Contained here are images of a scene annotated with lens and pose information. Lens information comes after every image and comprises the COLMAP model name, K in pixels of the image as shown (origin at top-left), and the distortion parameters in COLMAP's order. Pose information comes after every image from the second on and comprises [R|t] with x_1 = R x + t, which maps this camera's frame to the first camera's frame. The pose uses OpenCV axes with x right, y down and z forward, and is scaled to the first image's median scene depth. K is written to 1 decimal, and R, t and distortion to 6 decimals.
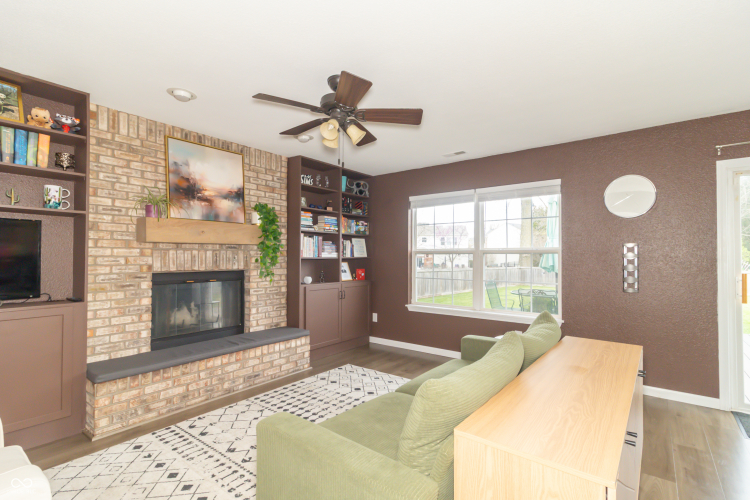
lens RADIAL K [[349.5, 0, 369.7], [0, 349.5, 251.3], [0, 0, 1]] dist [0.001521, 0.000606]
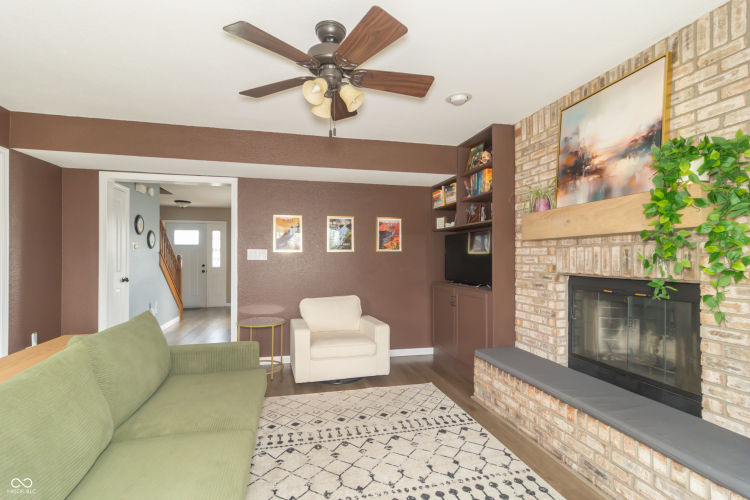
lens RADIAL K [[349.5, 0, 369.7], [0, 349.5, 251.3], [0, 0, 1]] dist [0.001521, 0.000606]
pose [[-0.612242, -0.011491, -0.790587, 0.345927], [0.013608, 0.999593, -0.025067, 0.019322], [0.790553, -0.026105, -0.611837, 1.110512]]
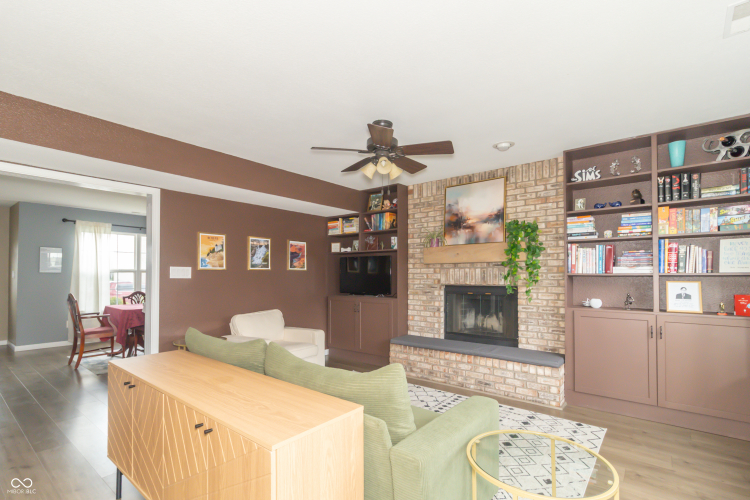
lens RADIAL K [[351.0, 0, 382.6], [0, 351.0, 267.5], [0, 0, 1]] dist [0.001899, 0.000633]
pose [[0.014512, -0.019131, -0.999712, 0.793514], [0.019585, 0.999631, -0.018845, 0.012515], [0.999703, -0.019306, 0.014882, 0.702351]]
